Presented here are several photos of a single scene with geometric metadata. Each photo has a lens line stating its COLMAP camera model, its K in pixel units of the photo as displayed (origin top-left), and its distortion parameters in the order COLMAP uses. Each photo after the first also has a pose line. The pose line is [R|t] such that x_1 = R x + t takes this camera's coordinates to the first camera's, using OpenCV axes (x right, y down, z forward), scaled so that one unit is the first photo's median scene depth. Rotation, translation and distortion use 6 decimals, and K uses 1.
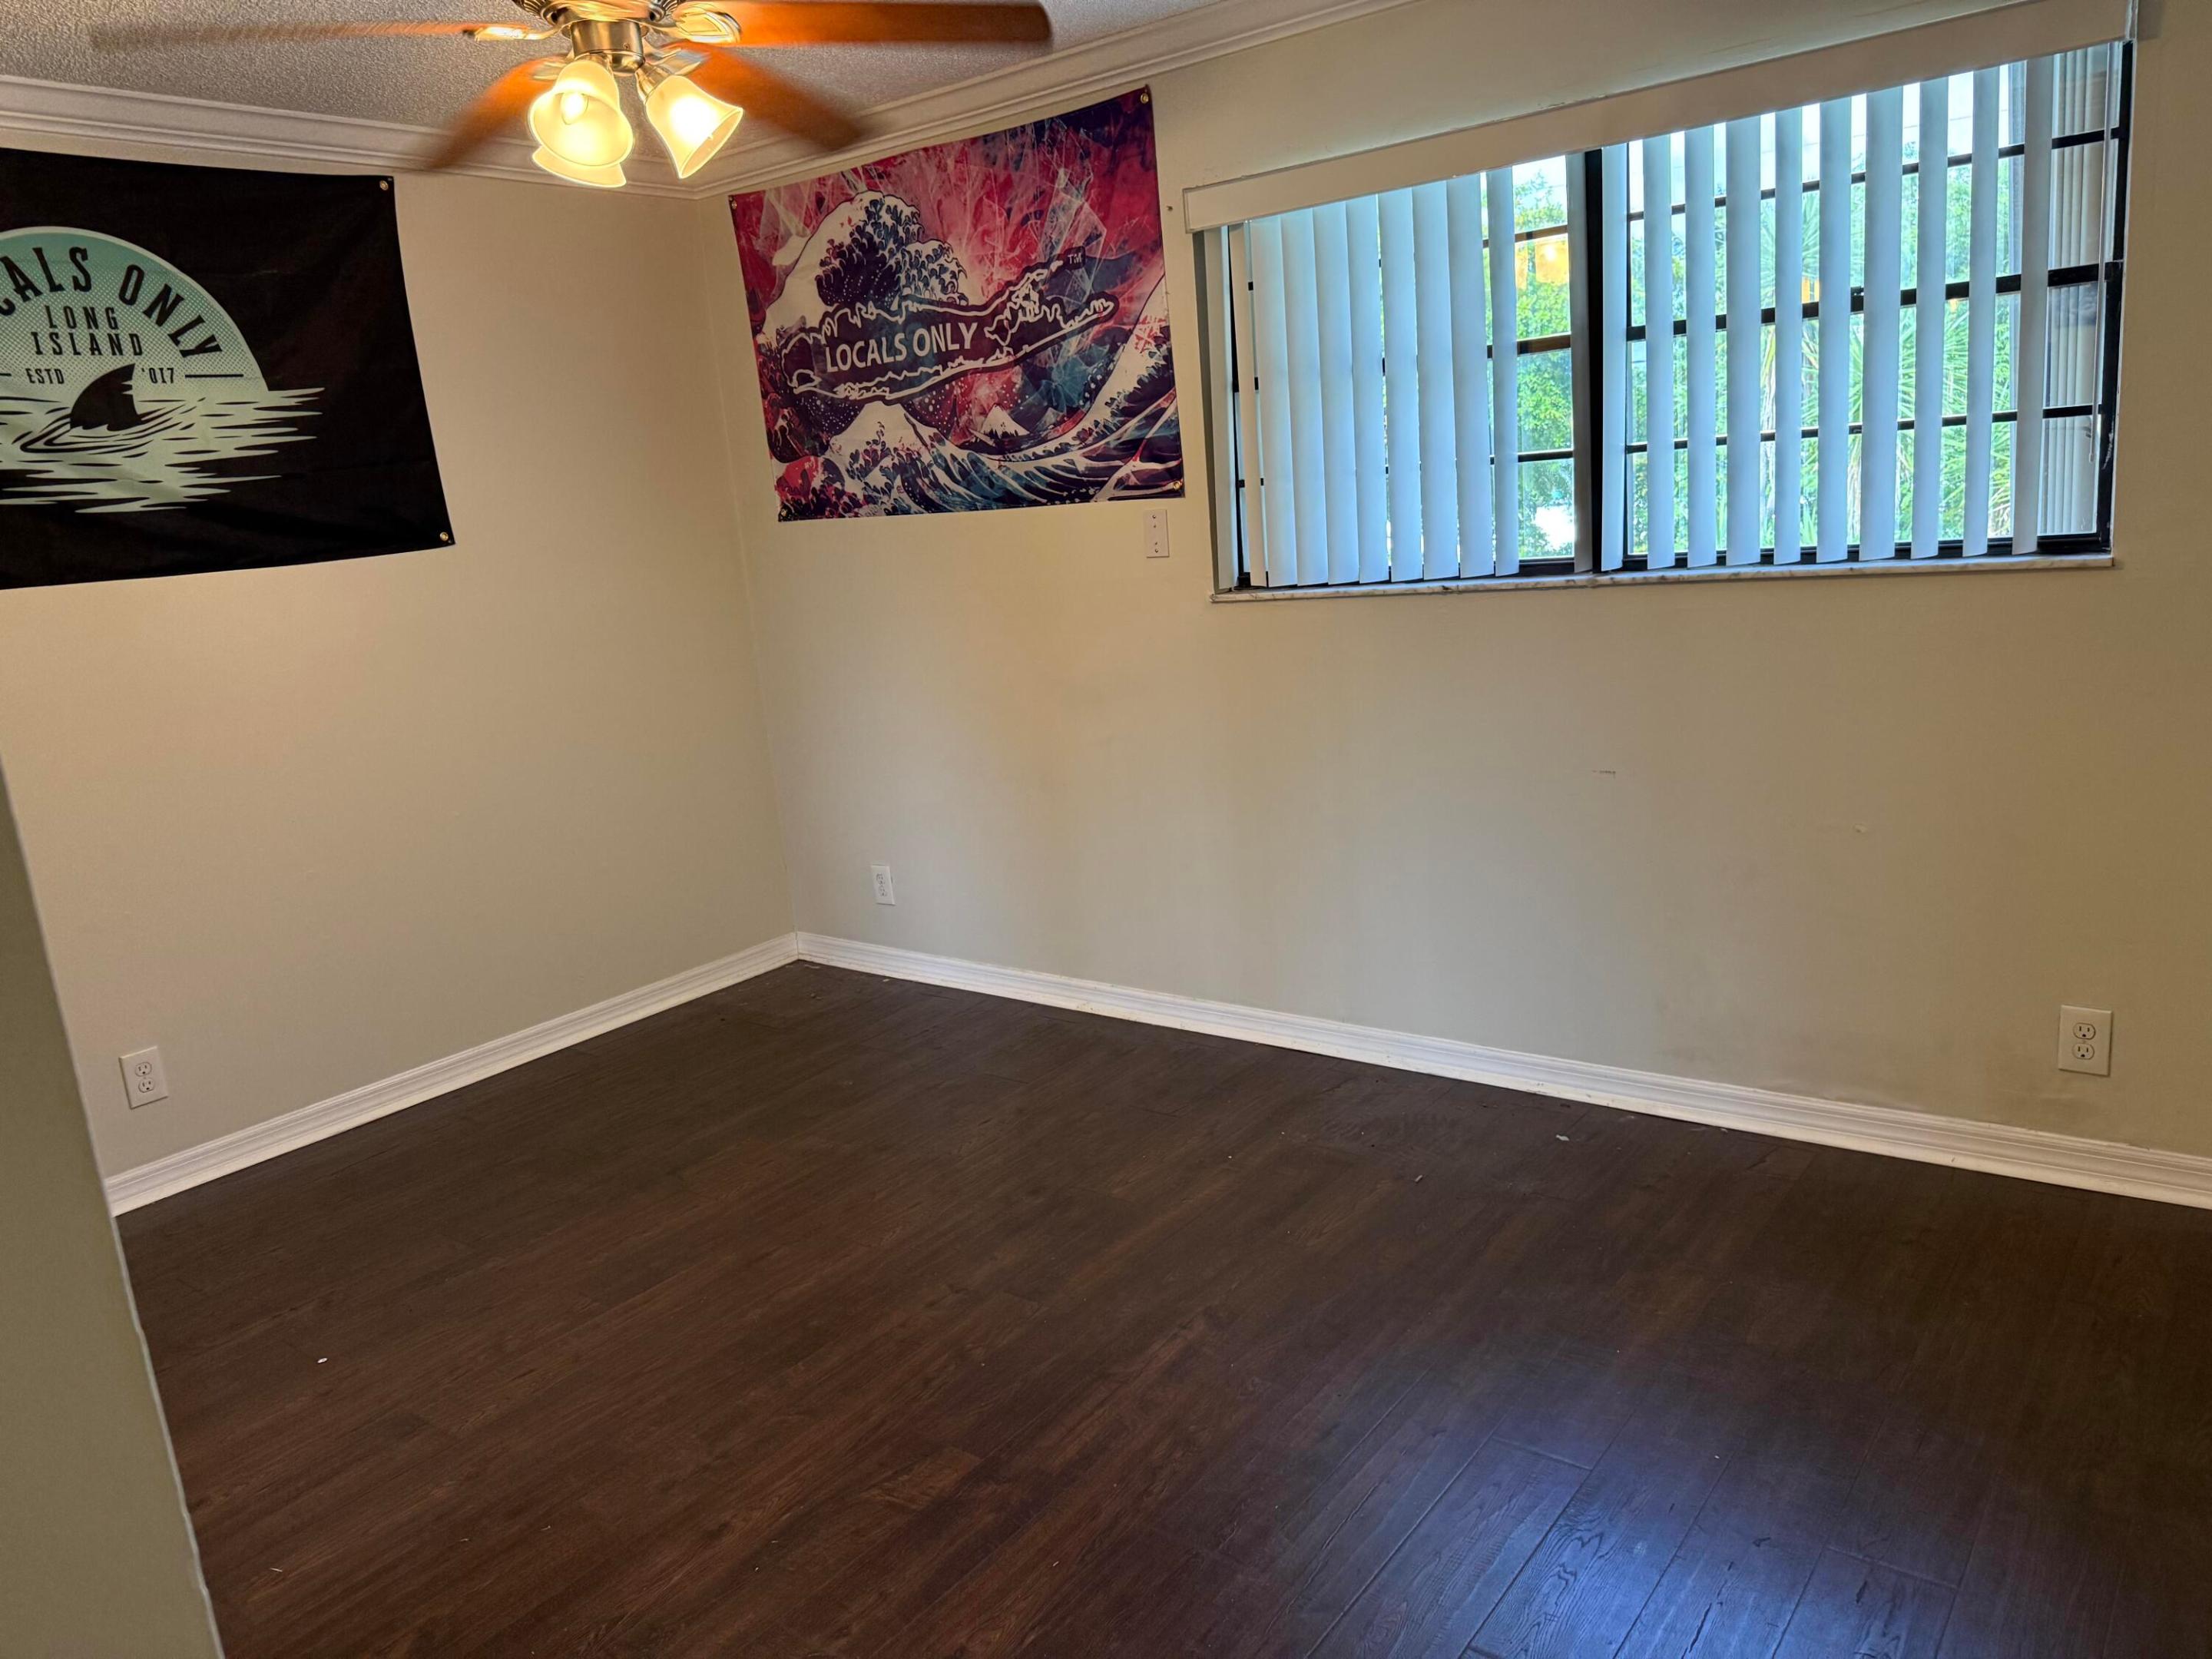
lens RADIAL K [[1548.7, 0, 1106.0], [0, 1548.7, 829.5], [0, 0, 1]] dist [-0.007828, 0.000187]
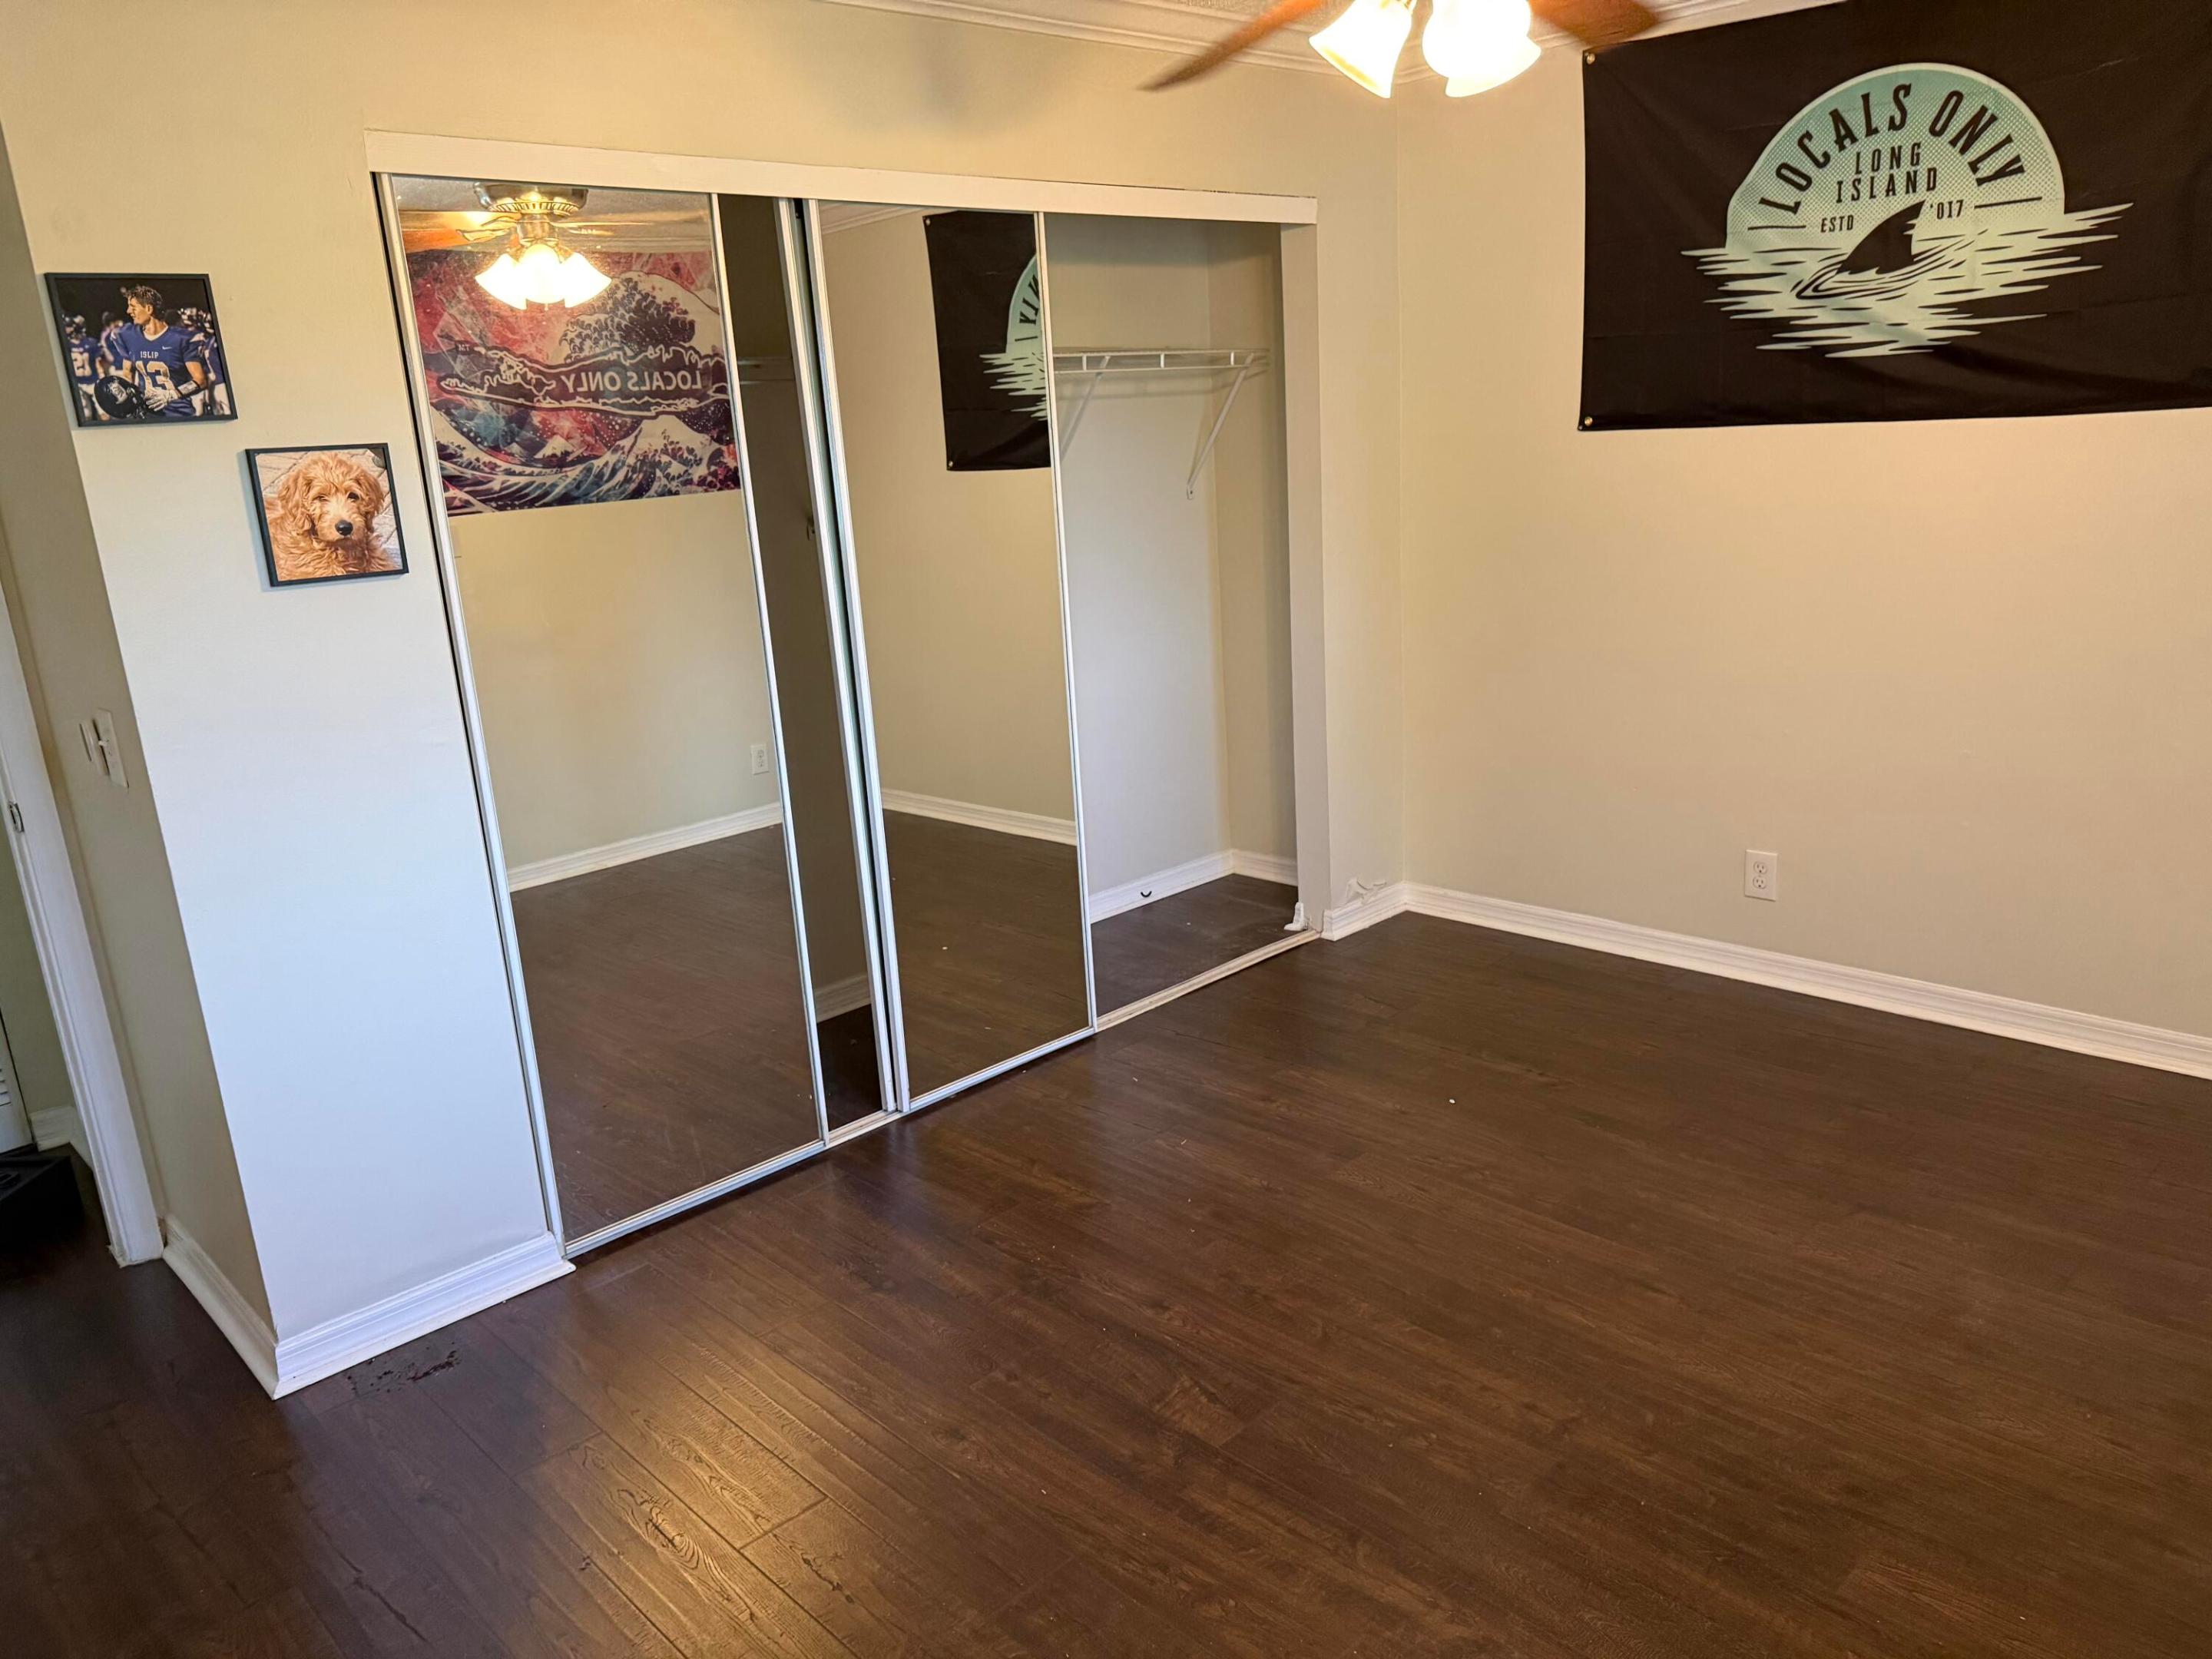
lens RADIAL K [[1581.9, 0, 1106.0], [0, 1581.9, 829.5], [0, 0, 1]] dist [0.002116, 0.006092]
pose [[-0.139716, 0.339056, -0.930334, 0.527445], [-0.151962, 0.921077, 0.358504, -0.221459], [0.978462, 0.191464, -0.077166, 0.662888]]
